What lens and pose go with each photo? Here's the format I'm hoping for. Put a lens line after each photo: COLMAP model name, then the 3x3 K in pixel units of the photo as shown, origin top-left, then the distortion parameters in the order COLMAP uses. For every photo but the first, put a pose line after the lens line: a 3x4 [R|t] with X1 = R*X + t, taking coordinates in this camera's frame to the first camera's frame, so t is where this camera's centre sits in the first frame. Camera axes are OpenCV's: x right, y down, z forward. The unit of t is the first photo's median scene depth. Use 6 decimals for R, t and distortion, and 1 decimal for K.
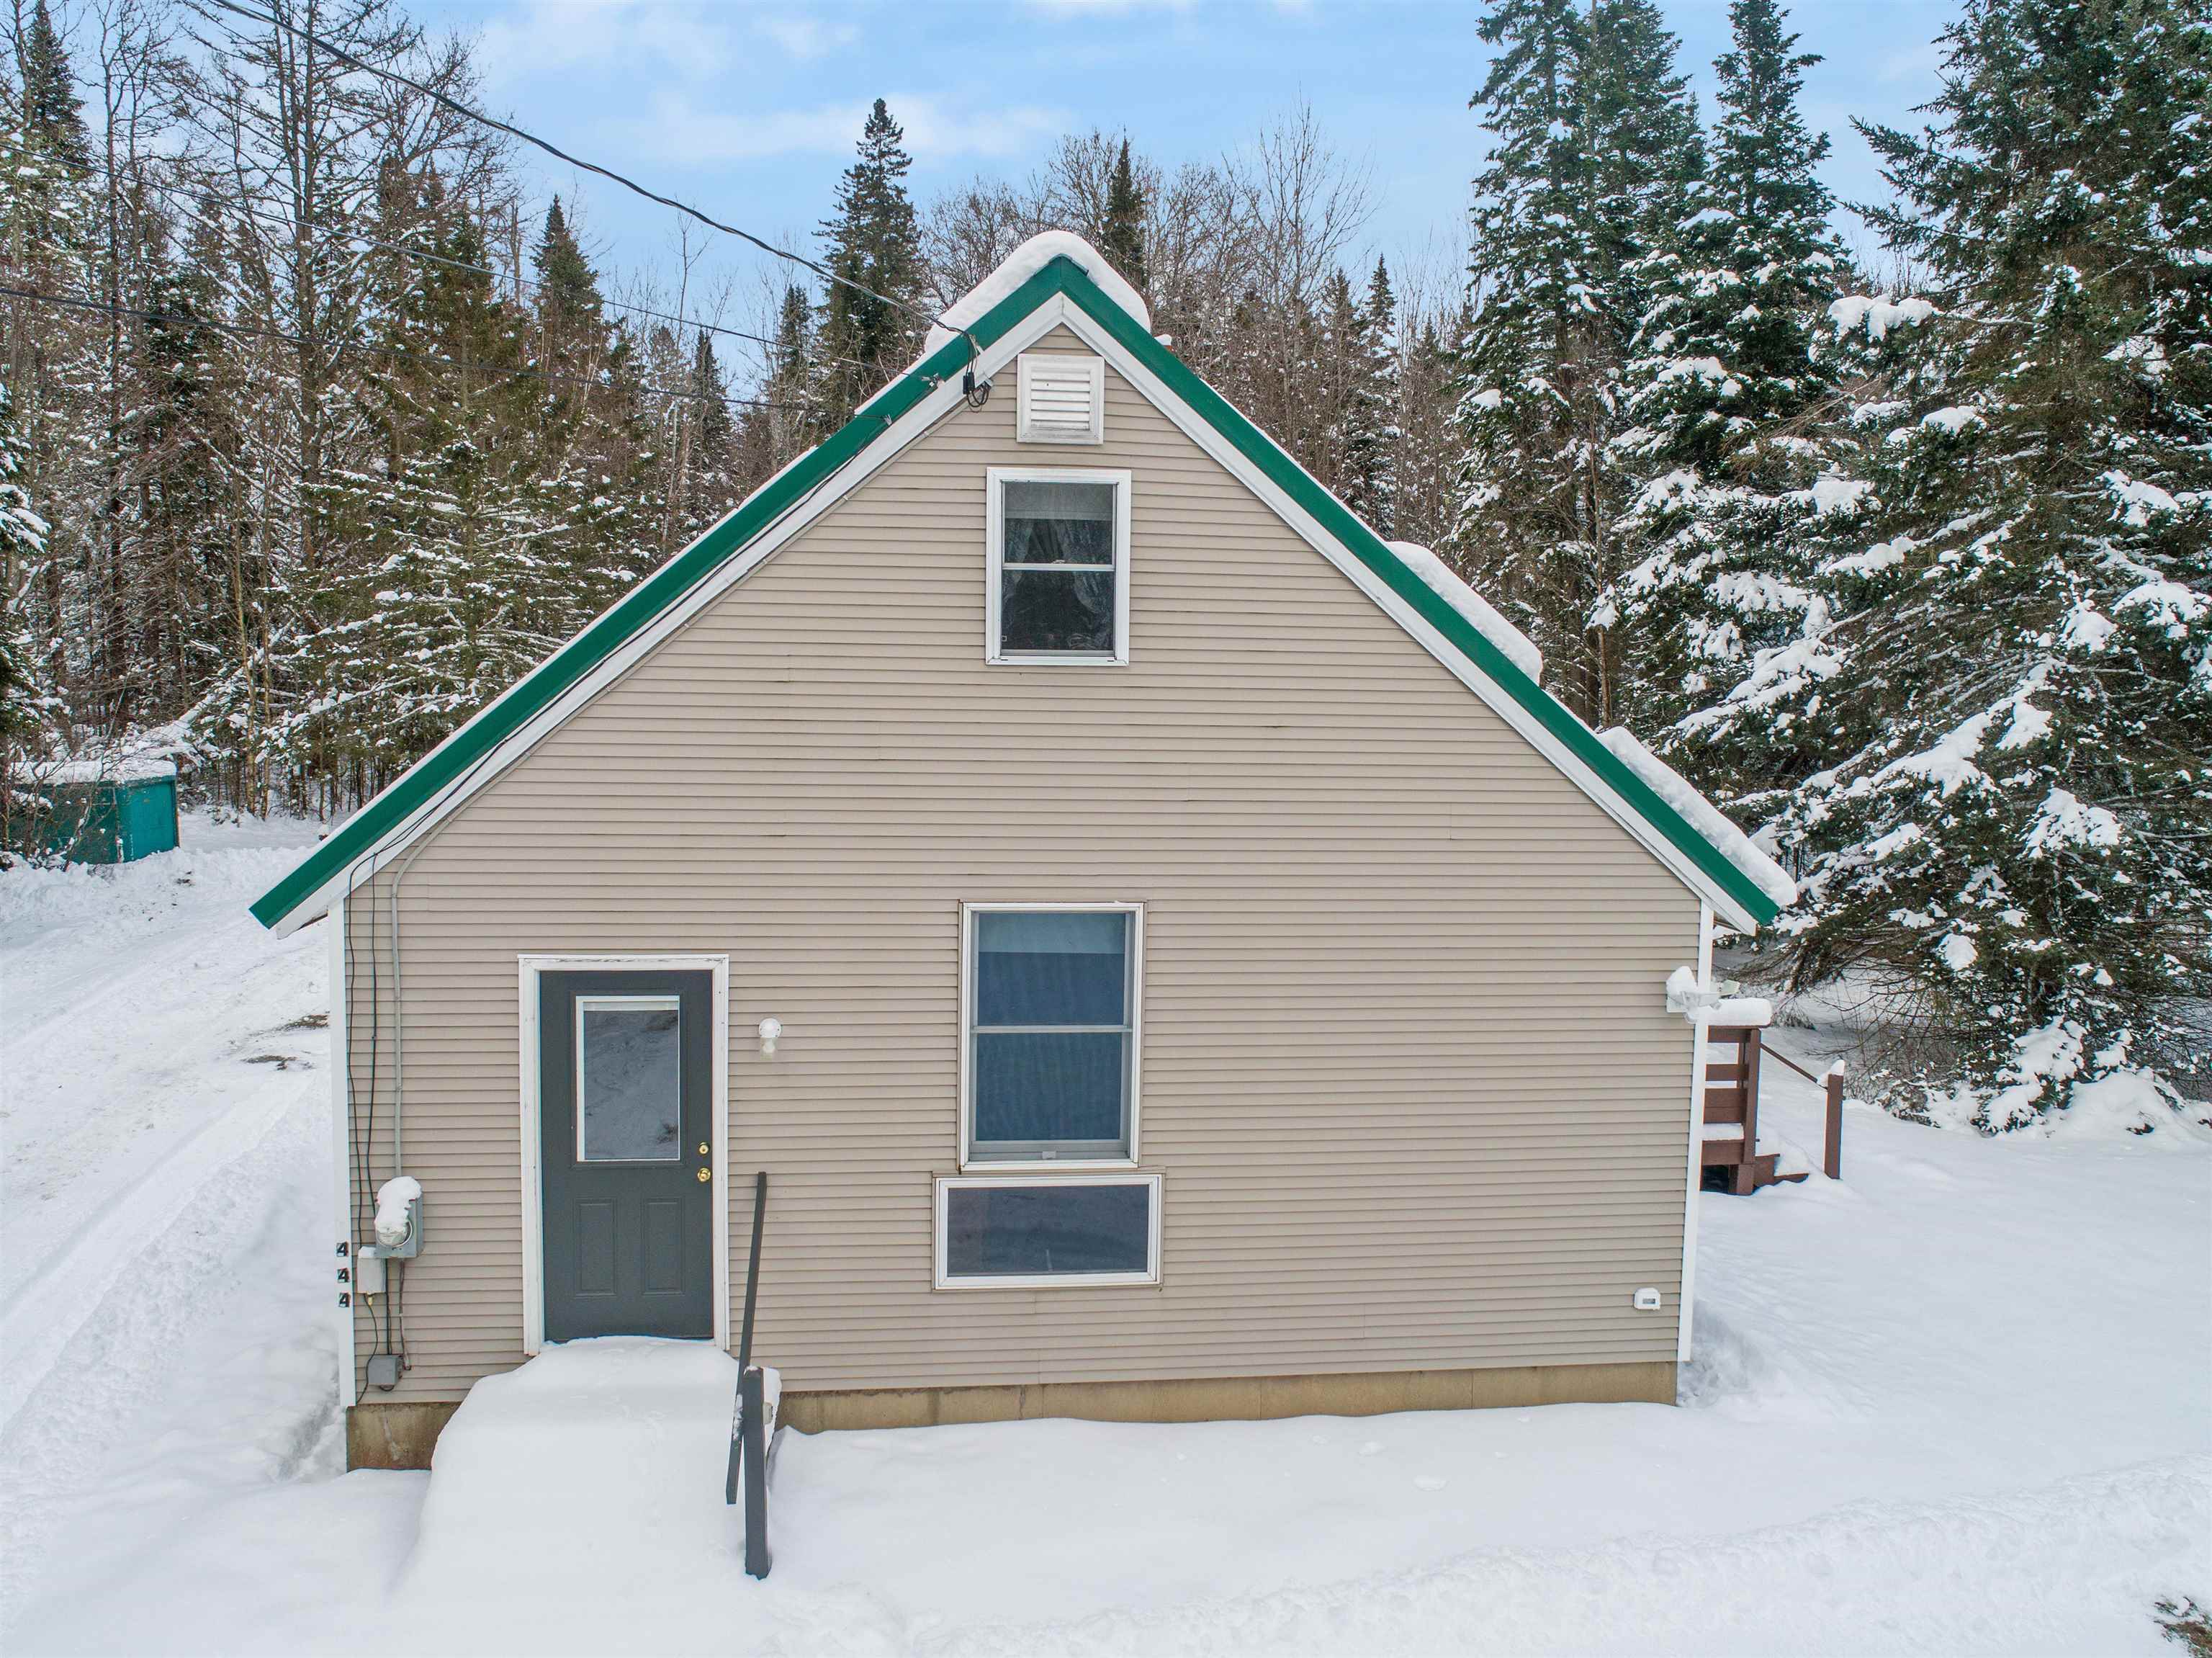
lens RADIAL K [[1742.5, 0, 1106.0], [0, 1742.5, 829.0], [0, 0, 1]] dist [-0.012624, -0.004311]
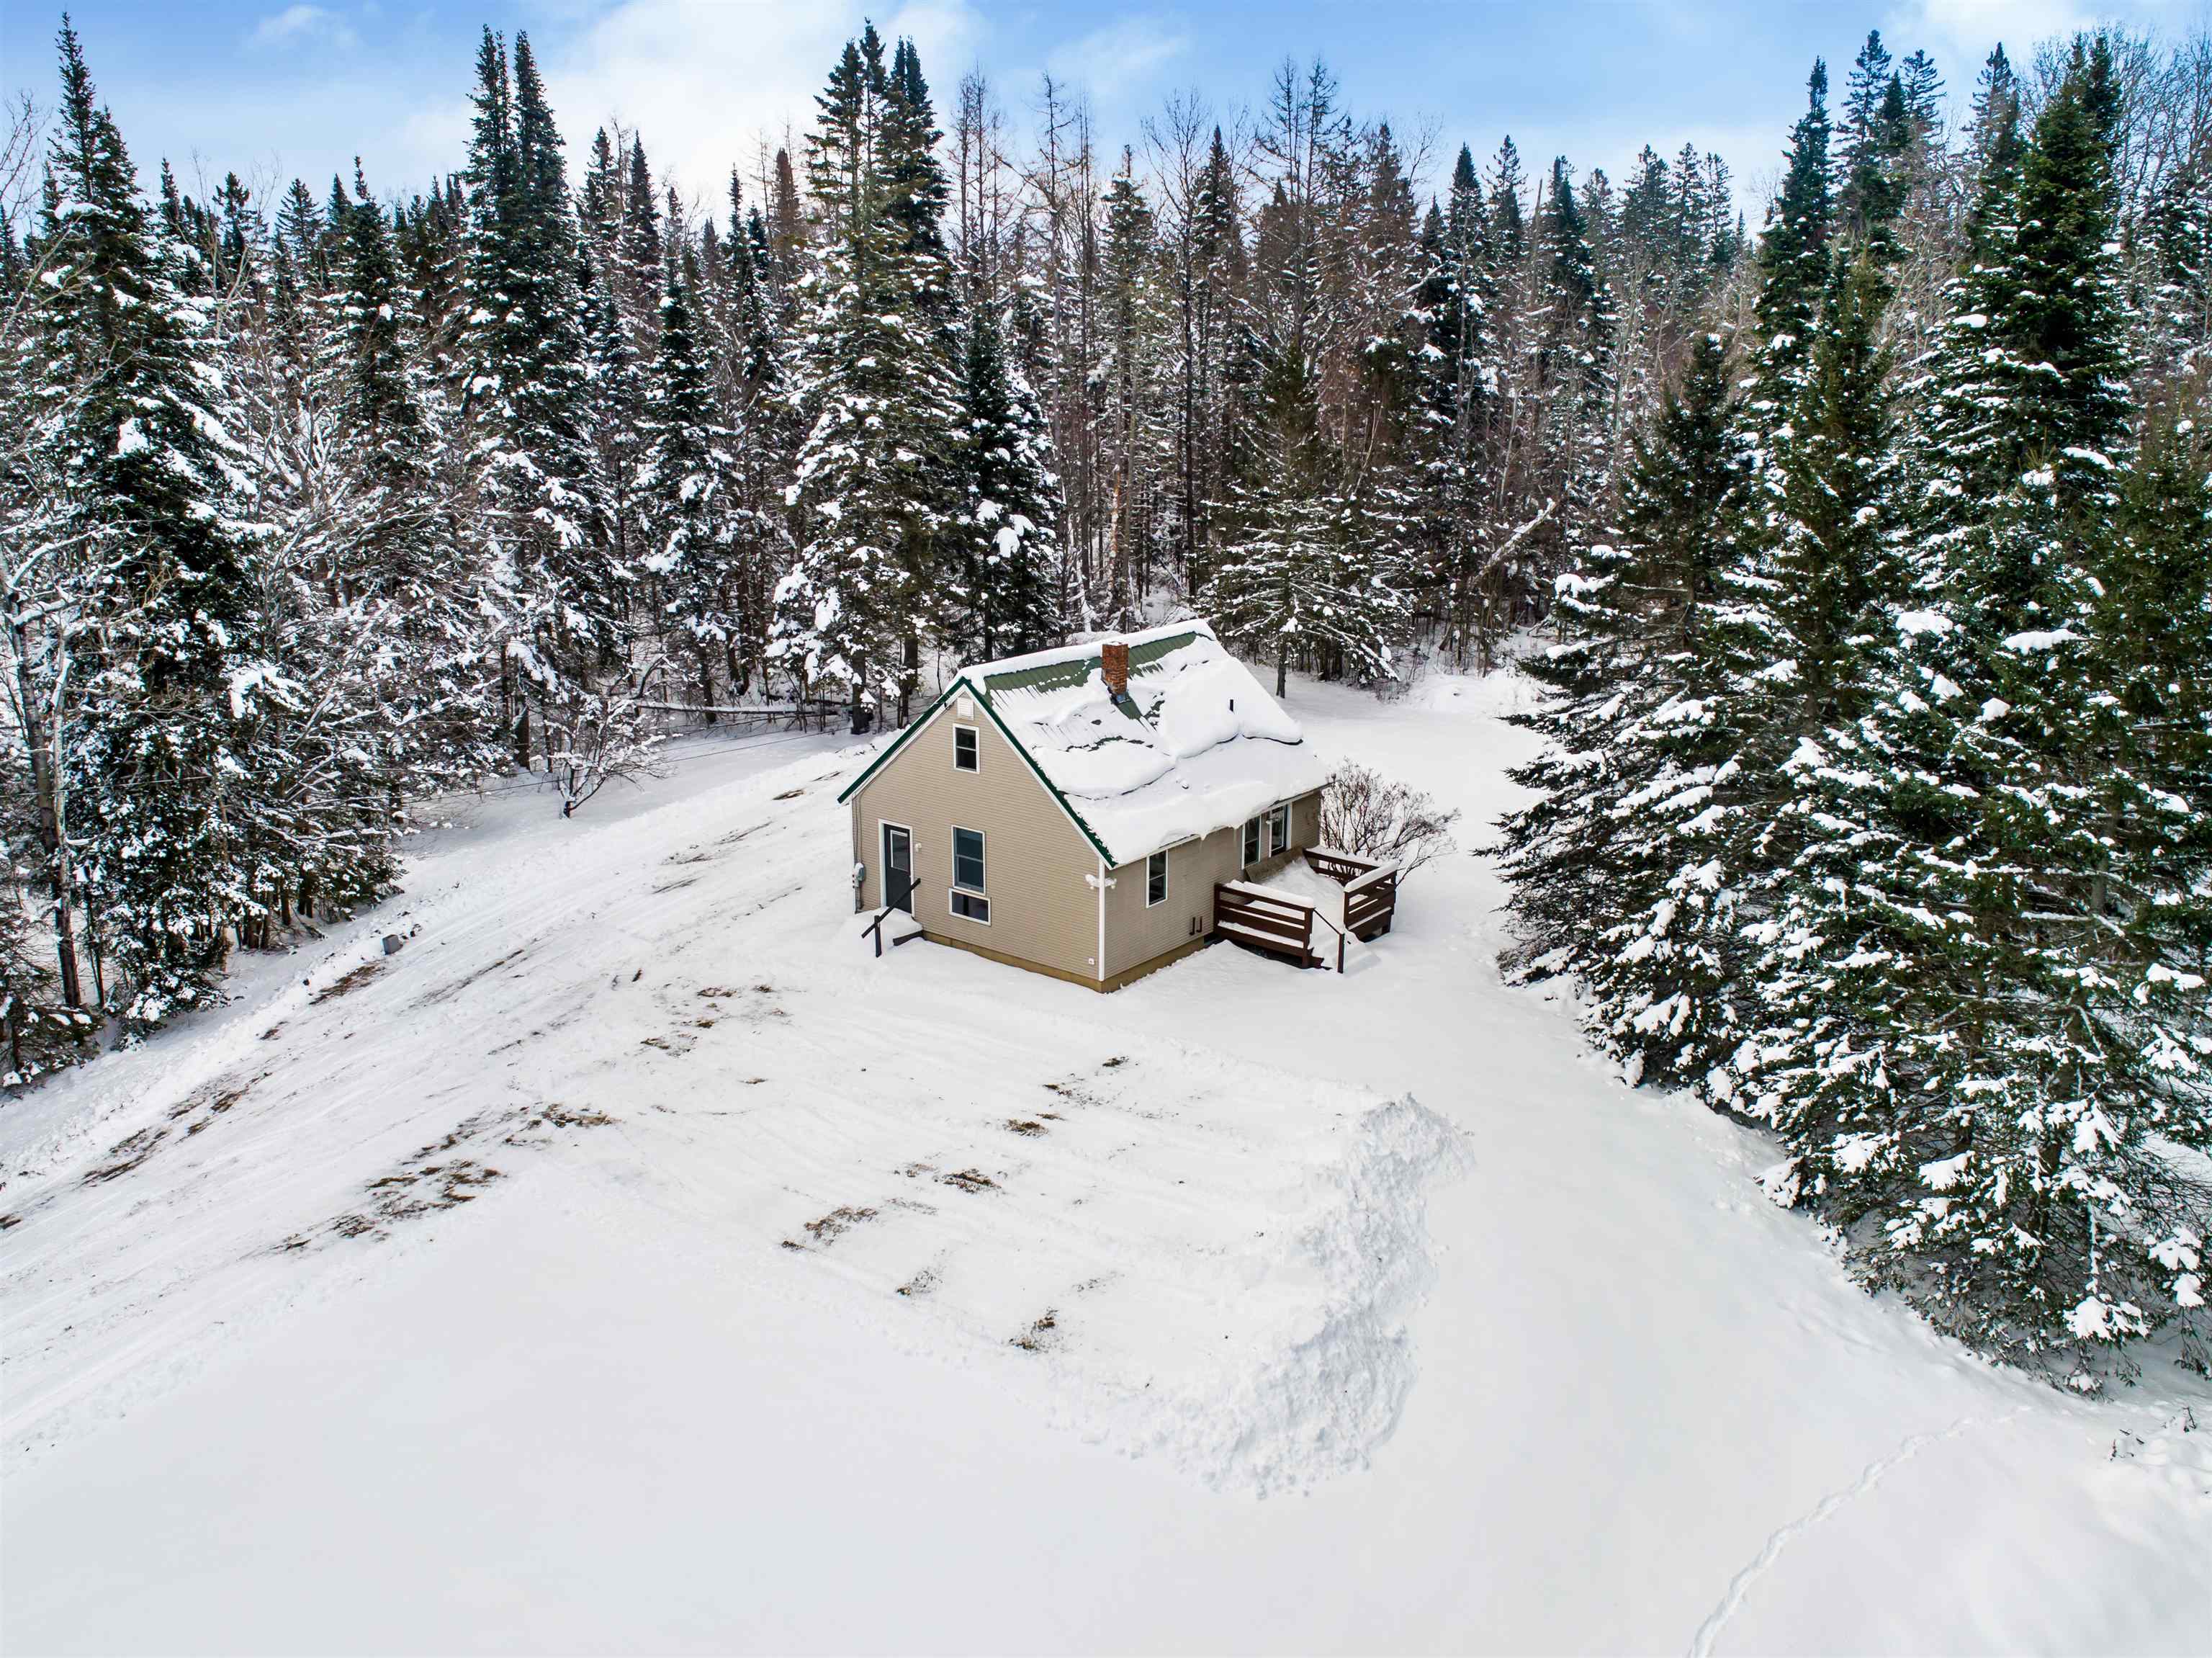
lens RADIAL K [[2253.9, 0, 1106.0], [0, 2253.9, 829.0], [0, 0, 1]] dist [0.003115, -0.006150]
pose [[0.698092, 0.189474, -0.690483, 3.695334], [-0.057705, 0.976102, 0.209510, -1.038079], [0.713679, -0.106413, 0.692343, -2.328287]]
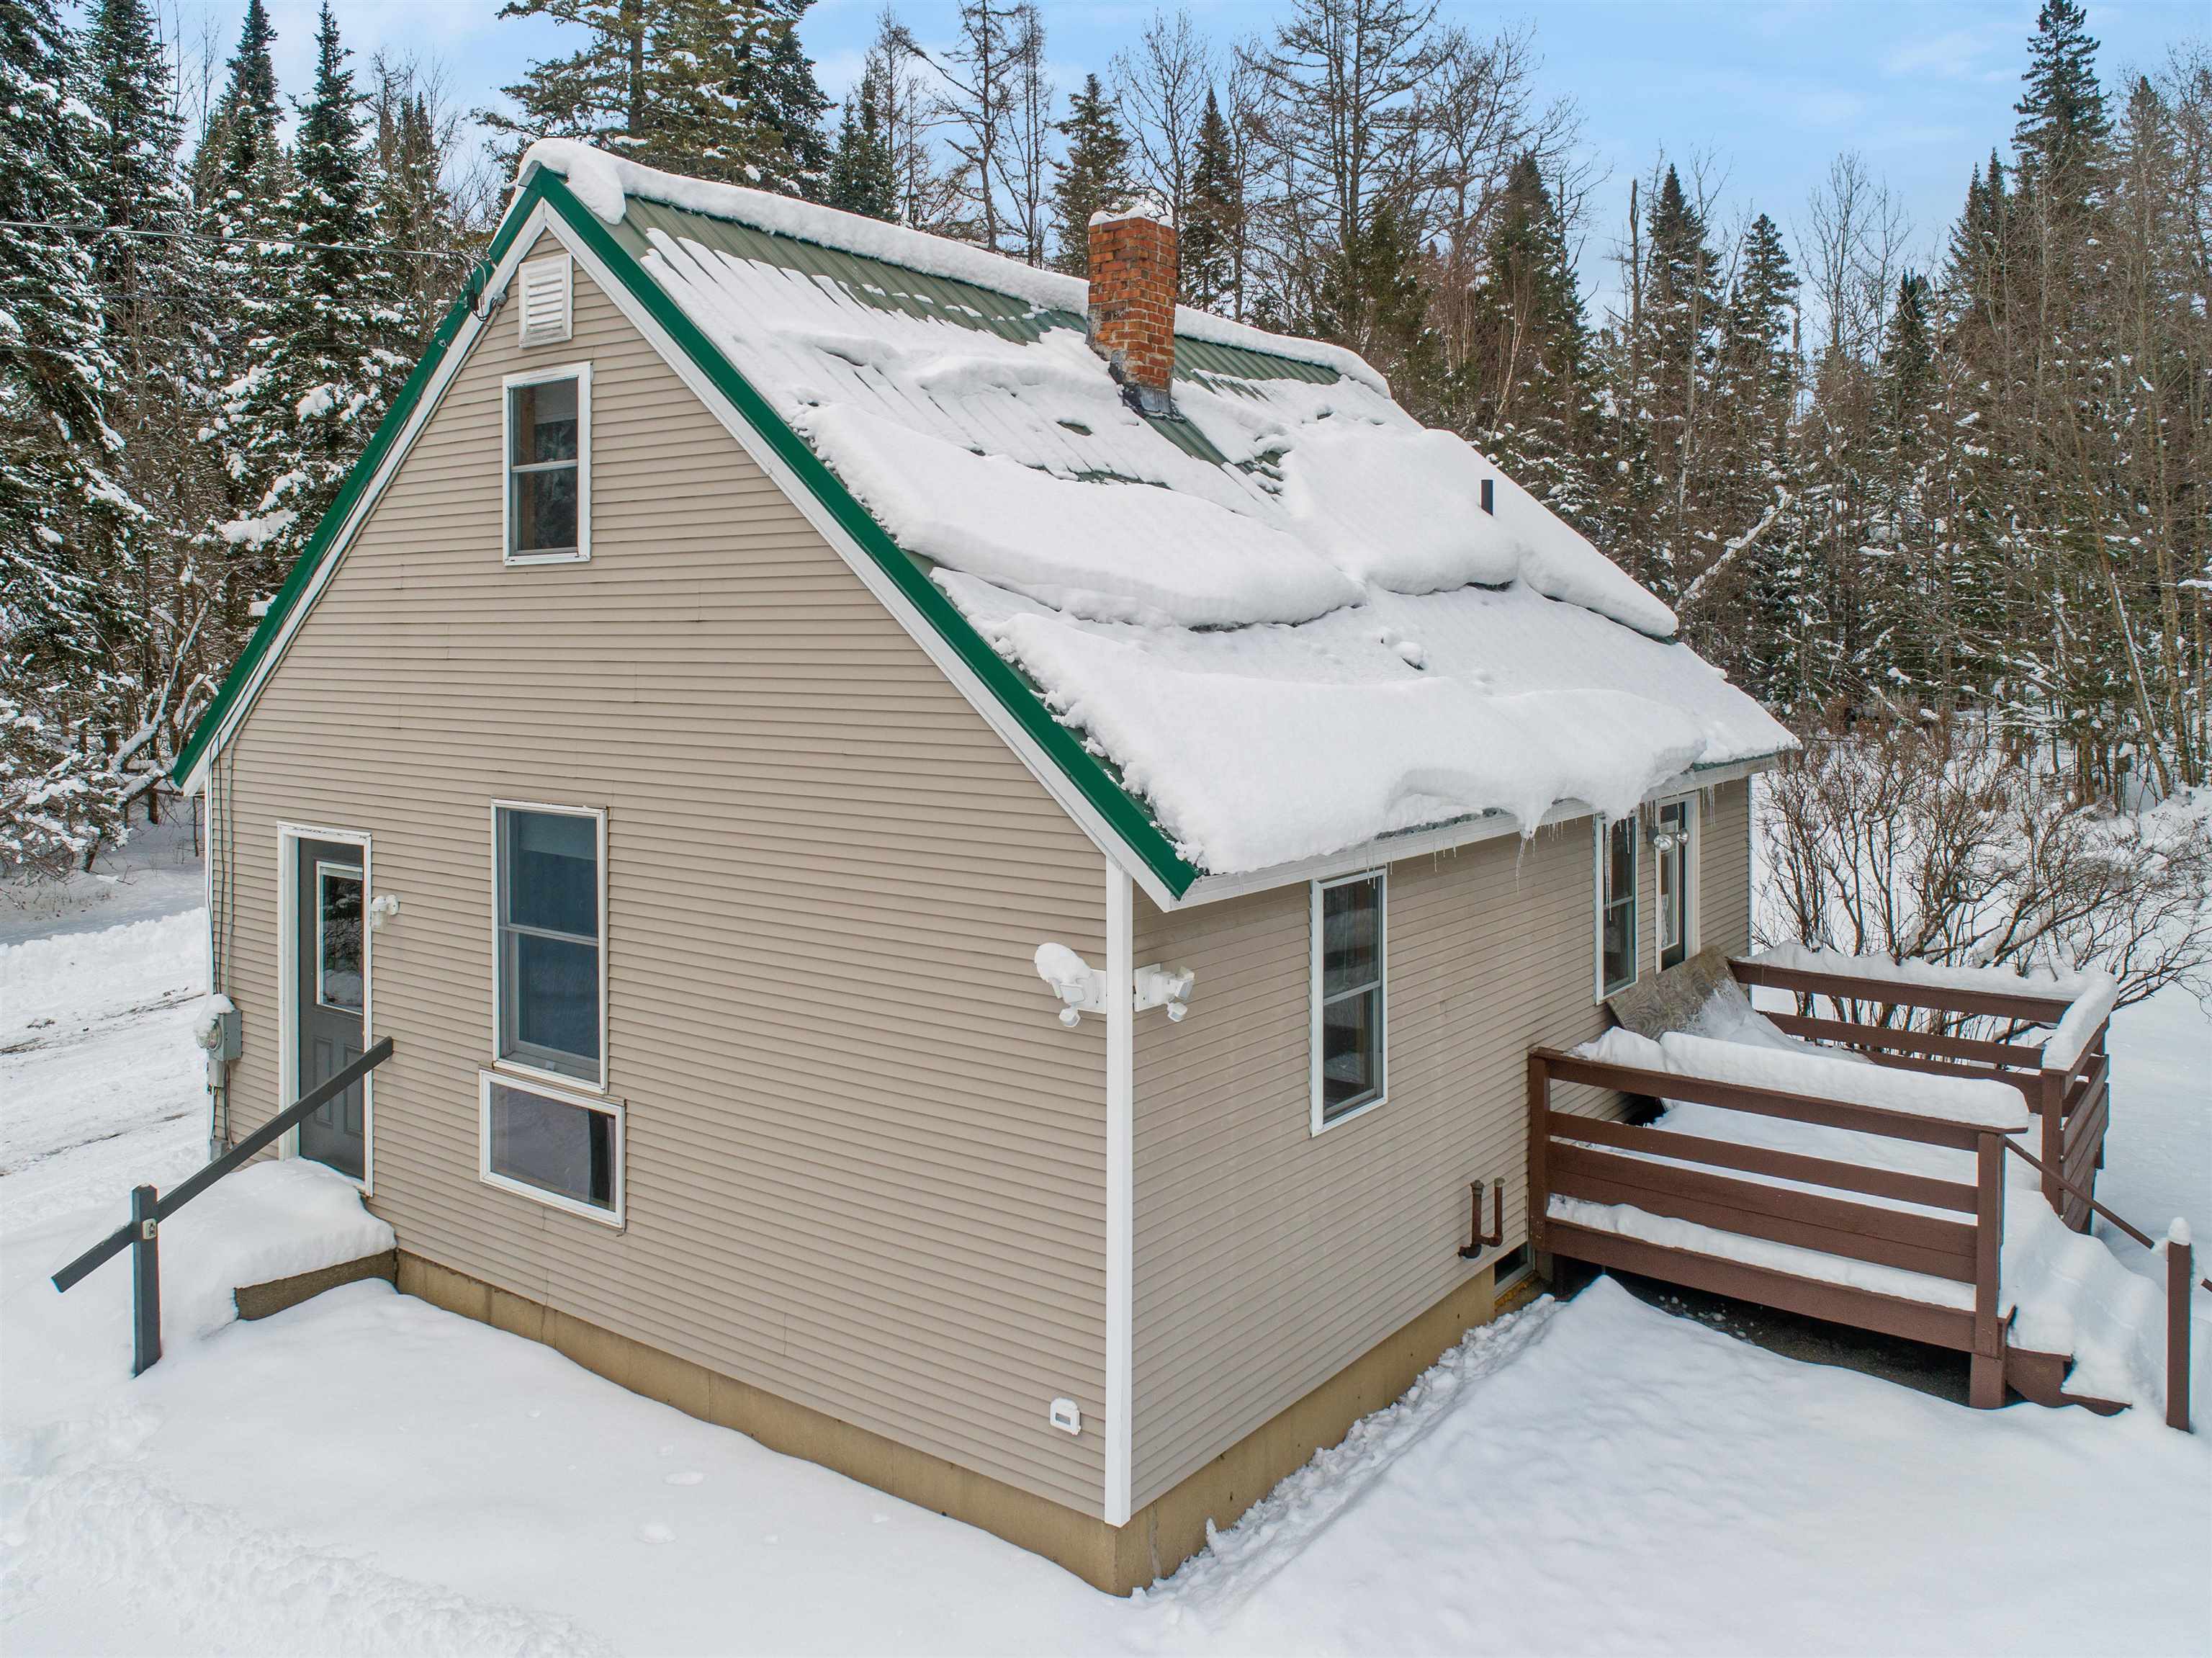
lens RADIAL K [[1732.0, 0, 1101.8], [0, 1732.0, 632.6], [0, 0, 1]] dist [-0.009787, -0.003669]
pose [[0.720157, -0.016336, -0.693619, 0.845839], [-0.052907, 0.995519, -0.078378, 0.005979], [0.691791, 0.093141, 0.716066, 0.489208]]
